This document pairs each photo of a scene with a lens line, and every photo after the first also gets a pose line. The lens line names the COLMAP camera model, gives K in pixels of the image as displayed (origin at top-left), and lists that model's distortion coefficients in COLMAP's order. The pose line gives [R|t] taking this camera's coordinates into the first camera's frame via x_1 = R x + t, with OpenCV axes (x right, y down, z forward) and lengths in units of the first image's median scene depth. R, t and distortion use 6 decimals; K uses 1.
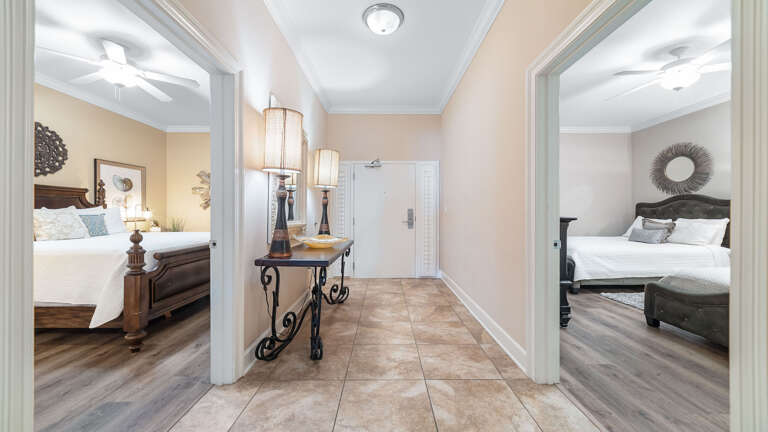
lens RADIAL K [[293.6, 0, 387.6], [0, 293.6, 213.4], [0, 0, 1]] dist [0.000921, 0.000233]
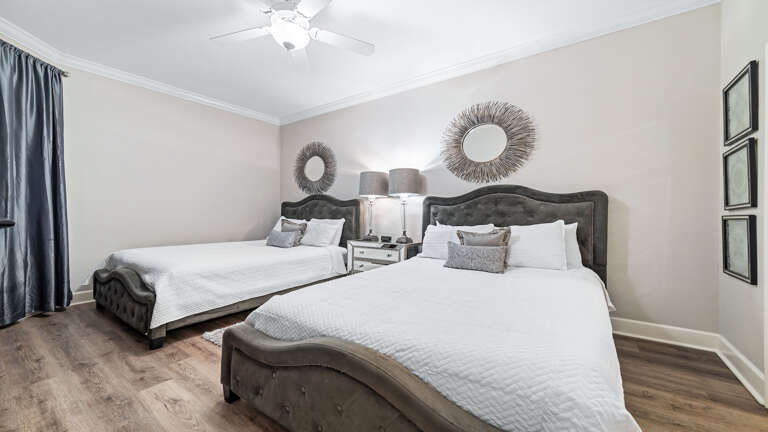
lens RADIAL K [[293.6, 0, 387.6], [0, 293.6, 213.4], [0, 0, 1]] dist [0.000921, 0.000233]
pose [[0.584498, 0.012198, 0.811303, 0.364590], [-0.009600, 0.999921, -0.008118, 0.005216], [-0.811338, -0.003044, 0.584569, 0.243060]]
